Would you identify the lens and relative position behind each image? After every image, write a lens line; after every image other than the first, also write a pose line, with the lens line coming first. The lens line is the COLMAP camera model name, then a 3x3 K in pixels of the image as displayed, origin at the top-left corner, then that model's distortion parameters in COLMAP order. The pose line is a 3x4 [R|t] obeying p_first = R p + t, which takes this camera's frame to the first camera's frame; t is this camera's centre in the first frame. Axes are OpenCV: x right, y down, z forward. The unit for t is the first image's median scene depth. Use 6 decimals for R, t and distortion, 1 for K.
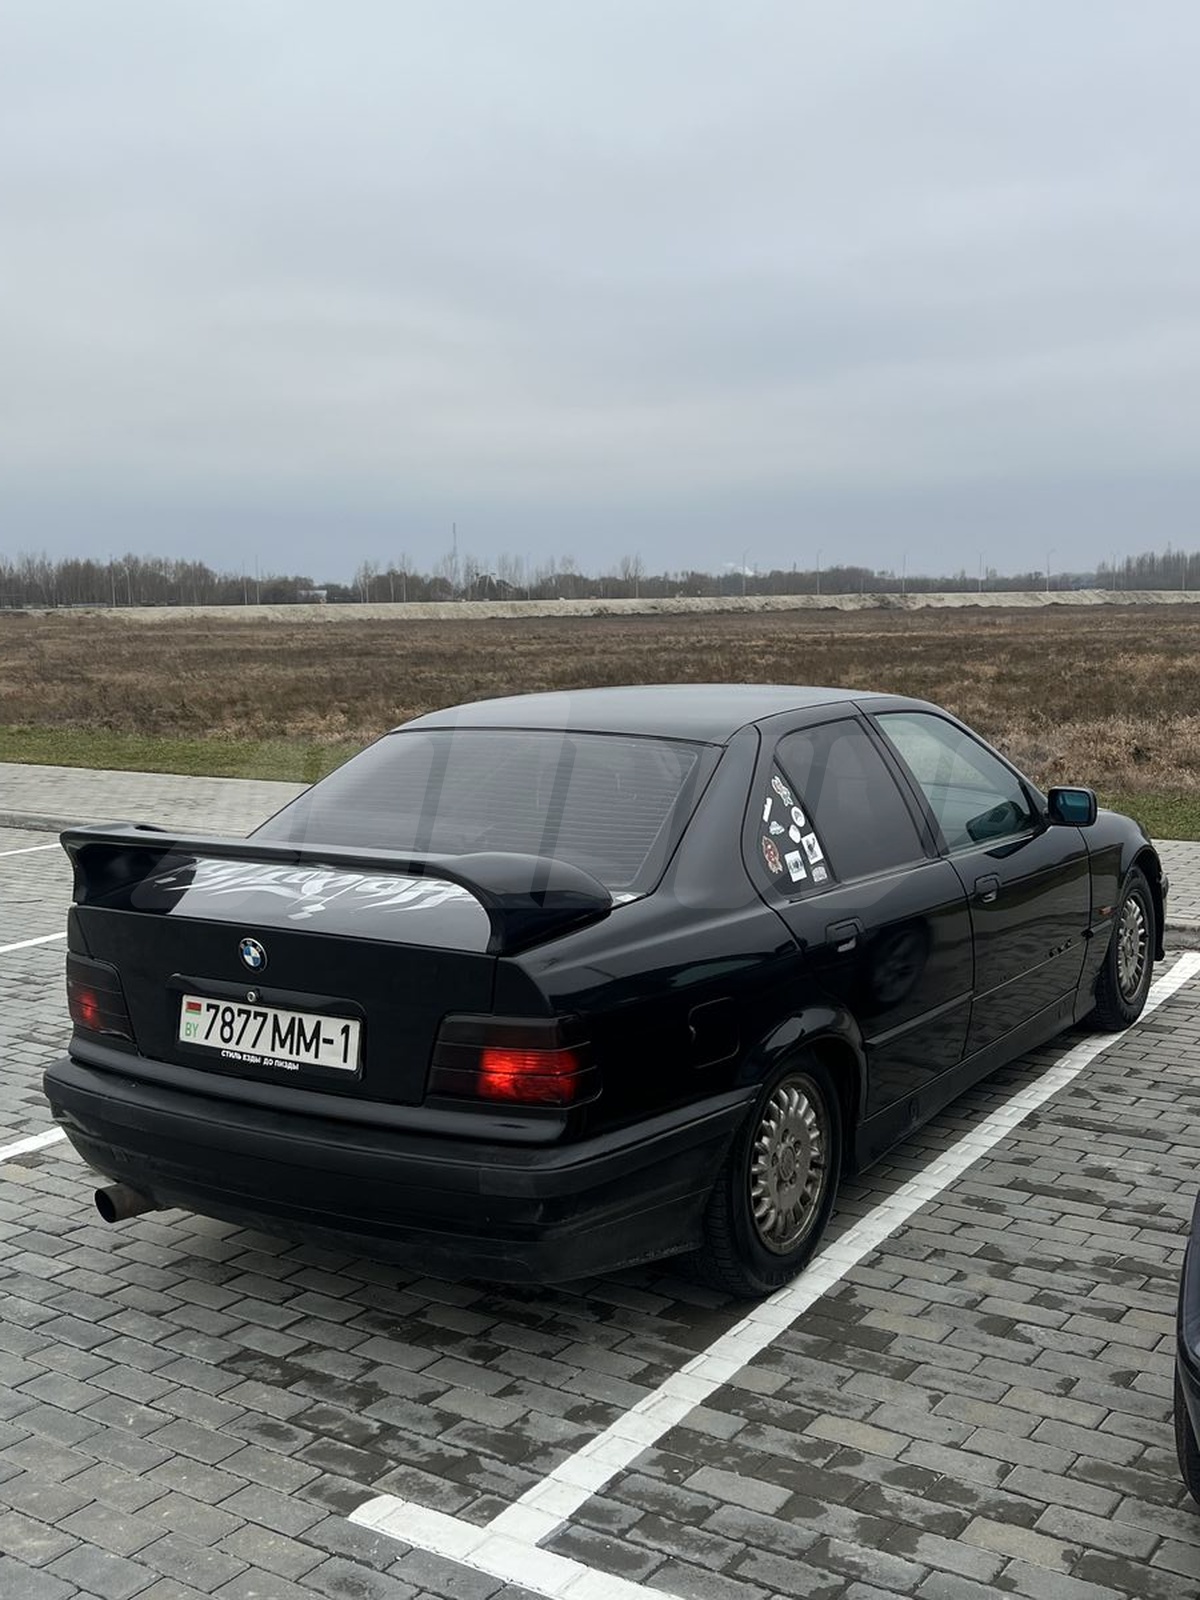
lens RADIAL K [[1718.5, 0, 602.9], [0, 1718.5, 798.5], [0, 0, 1]] dist [0.071213, 0.000000]
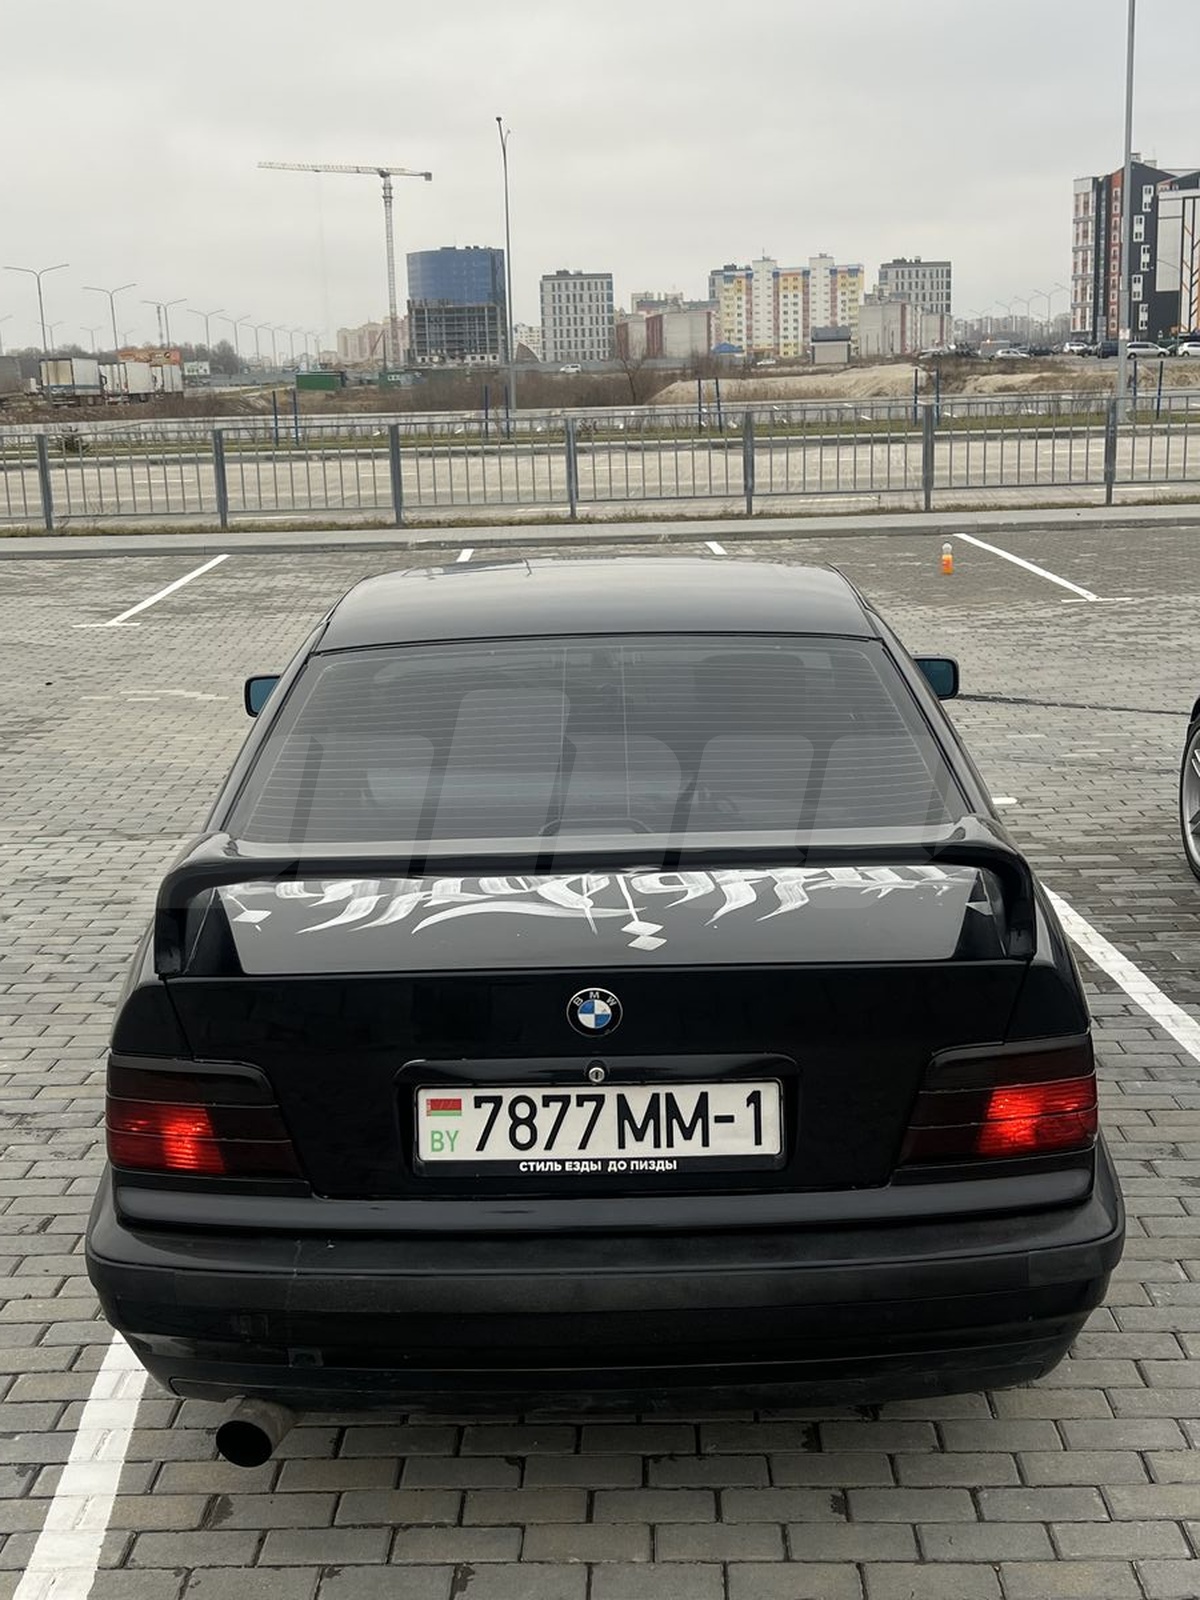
lens RADIAL K [[1985.4, 0, 589.9], [0, 1985.4, 793.2], [0, 0, 1]] dist [0.061168, 0.000000]
pose [[0.832484, -0.085952, 0.547342, -0.617987], [0.066688, 0.996256, 0.055019, -0.035212], [-0.550022, -0.009301, 0.835099, 0.363858]]
